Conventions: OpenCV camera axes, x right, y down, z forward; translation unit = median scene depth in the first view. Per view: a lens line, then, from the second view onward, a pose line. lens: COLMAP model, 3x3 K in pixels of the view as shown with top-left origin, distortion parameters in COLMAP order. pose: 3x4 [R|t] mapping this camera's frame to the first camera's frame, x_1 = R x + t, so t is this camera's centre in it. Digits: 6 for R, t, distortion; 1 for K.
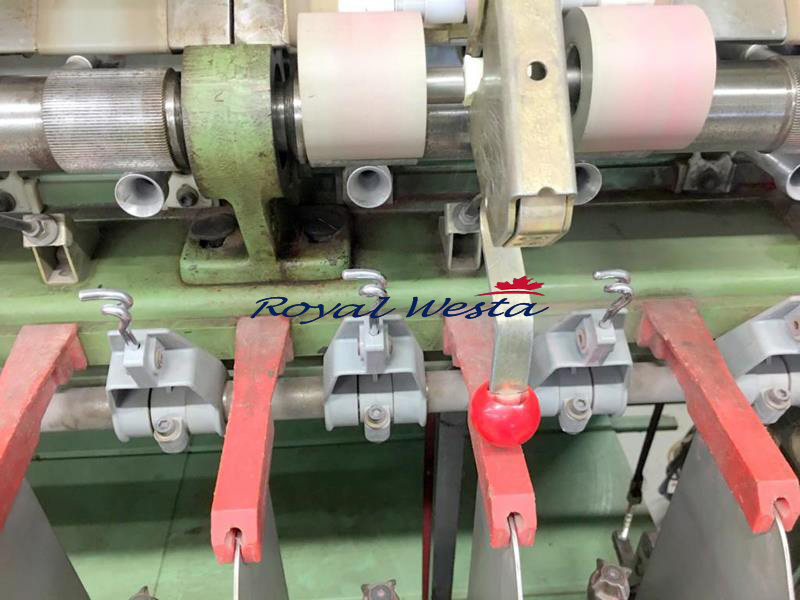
lens RADIAL K [[694.4, 0, 398.2], [0, 694.4, 300.2], [0, 0, 1]] dist [0.037389, -0.053020]
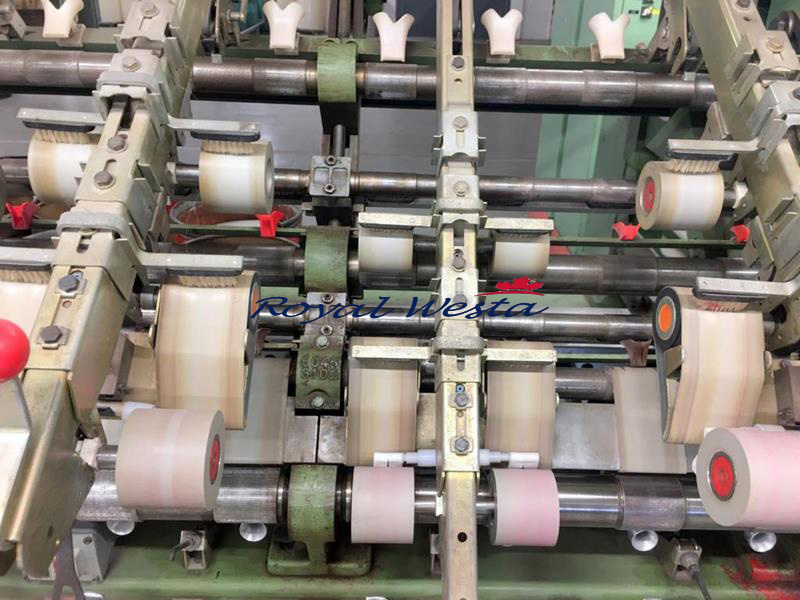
lens RADIAL K [[694.4, 0, 407.6], [0, 694.4, 297.5], [0, 0, 1]] dist [0.037389, -0.053020]
pose [[0.998066, 0.055884, -0.027235, 0.031984], [-0.060143, 0.978872, -0.195427, -0.430719], [0.015739, 0.196687, 0.980340, -0.879305]]
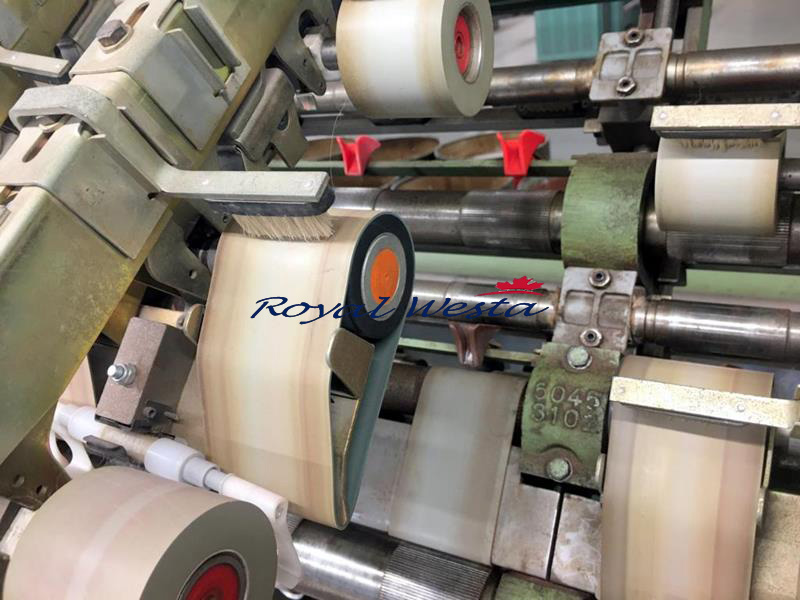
lens RADIAL K [[694.4, 0, 405.5], [0, 694.4, 297.8], [0, 0, 1]] dist [0.037389, -0.053020]
pose [[0.838183, 0.115914, -0.532928, 0.080470], [-0.200426, 0.974245, -0.103326, -0.594222], [0.507226, 0.193419, 0.839828, -0.038233]]
